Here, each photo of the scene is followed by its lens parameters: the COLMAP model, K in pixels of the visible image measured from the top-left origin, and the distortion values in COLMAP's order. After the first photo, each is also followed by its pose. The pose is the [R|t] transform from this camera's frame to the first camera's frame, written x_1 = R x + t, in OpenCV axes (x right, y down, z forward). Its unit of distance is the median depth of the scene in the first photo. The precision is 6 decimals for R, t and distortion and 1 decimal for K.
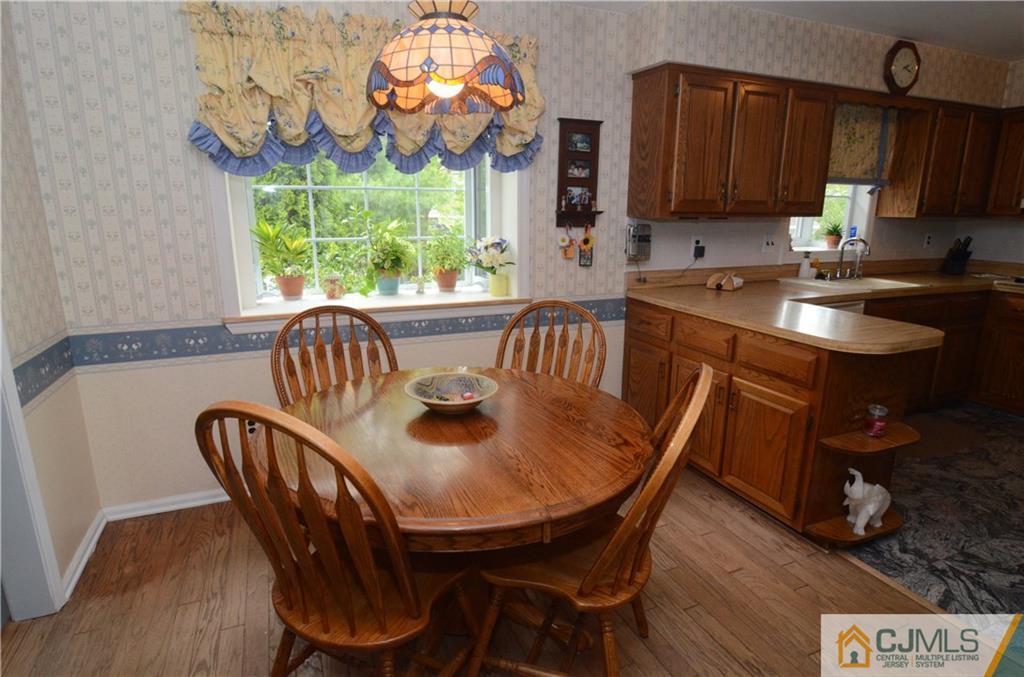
lens RADIAL K [[544.8, 0, 514.8], [0, 544.8, 342.6], [0, 0, 1]] dist [-0.010601, -0.007828]
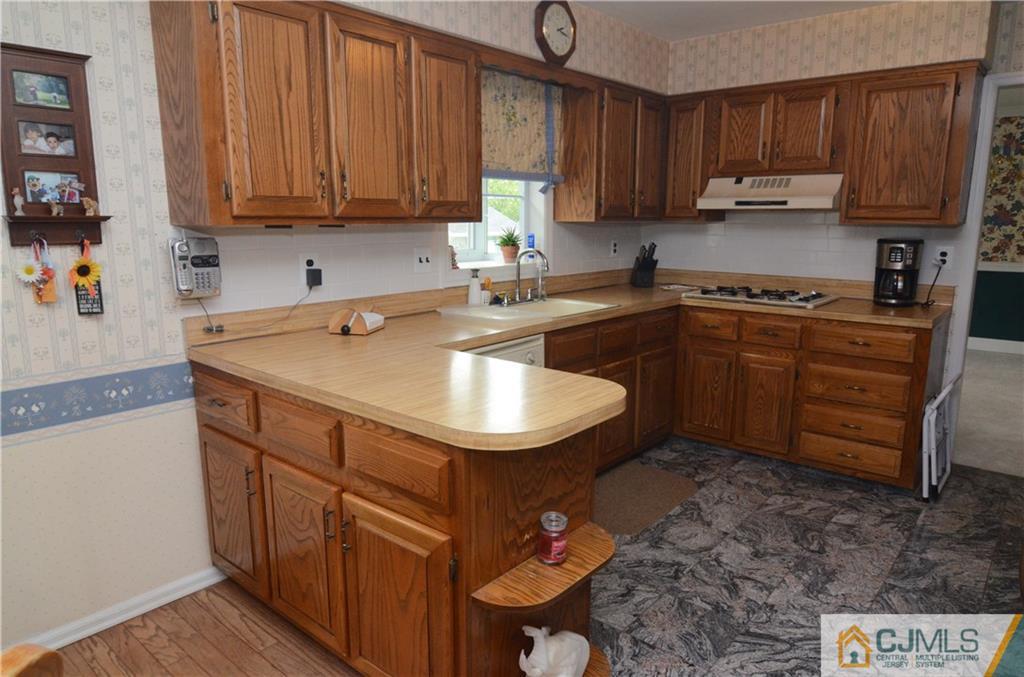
lens RADIAL K [[659.5, 0, 507.9], [0, 659.5, 338.8], [0, 0, 1]] dist [-0.011972, -0.003686]
pose [[0.893787, -0.084197, 0.440518, 0.209594], [0.108039, 0.993716, -0.029274, -0.050755], [-0.435285, 0.073758, 0.897266, 0.219202]]
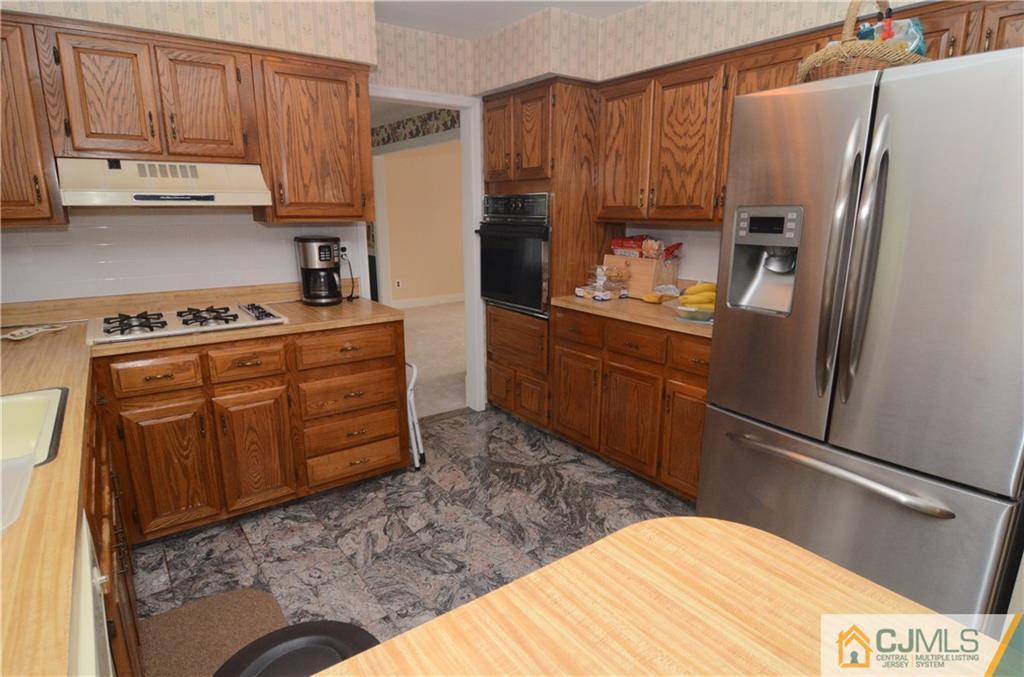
lens RADIAL K [[544.8, 0, 509.9], [0, 544.8, 343.8], [0, 0, 1]] dist [-0.010601, -0.007828]
pose [[-0.224931, -0.229208, 0.947032, 0.332070], [0.233010, 0.931085, 0.280691, -0.195707], [-0.946104, 0.283804, -0.156022, 0.809380]]
